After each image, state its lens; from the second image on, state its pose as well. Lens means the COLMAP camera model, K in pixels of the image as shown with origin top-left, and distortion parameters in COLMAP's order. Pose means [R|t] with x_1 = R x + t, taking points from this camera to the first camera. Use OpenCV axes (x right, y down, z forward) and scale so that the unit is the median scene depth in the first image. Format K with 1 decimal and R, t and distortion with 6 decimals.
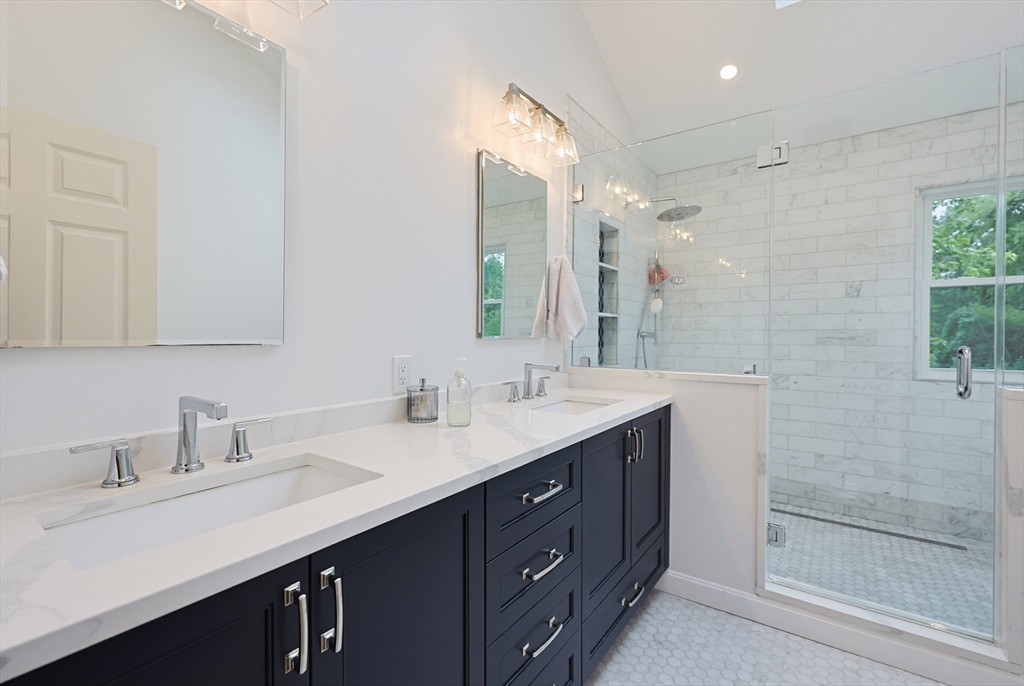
lens RADIAL K [[437.7, 0, 523.6], [0, 437.7, 337.6], [0, 0, 1]] dist [-0.001657, -0.000047]
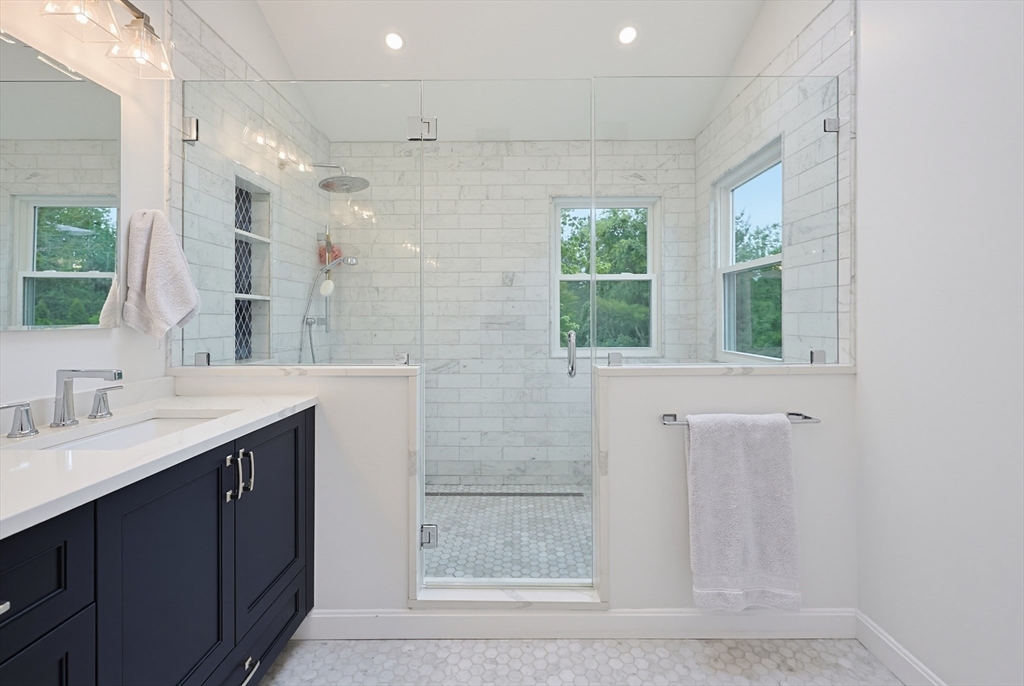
lens RADIAL K [[433.8, 0, 510.1], [0, 433.8, 319.0], [0, 0, 1]] dist [-0.000793, -0.000074]
pose [[0.824890, -0.004353, 0.565277, 0.167058], [0.009635, 0.999933, -0.006361, -0.003071], [-0.565212, 0.010693, 0.824877, 0.112135]]
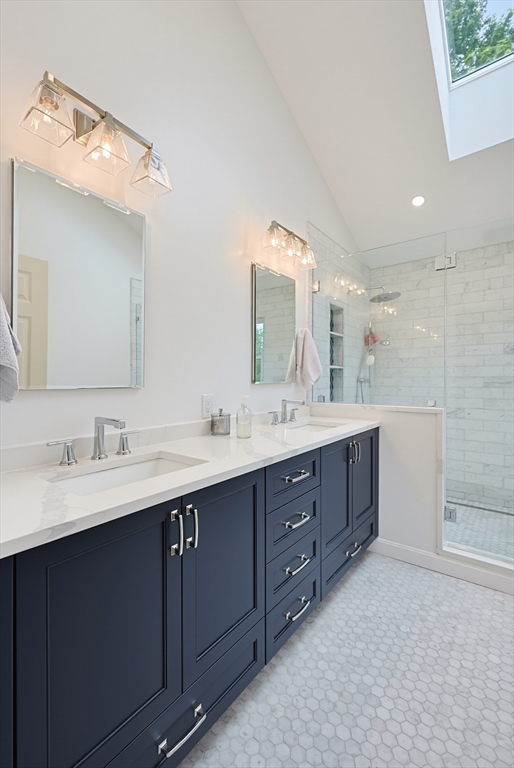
lens RADIAL K [[328.3, 0, 257.5], [0, 328.3, 378.3], [0, 0, 1]] dist [-0.001657, -0.000047]
pose [[0.998992, -0.002690, -0.044805, -0.027047], [0.002144, 0.999923, -0.012228, -0.002111], [0.044835, 0.012119, 0.998921, -0.135253]]
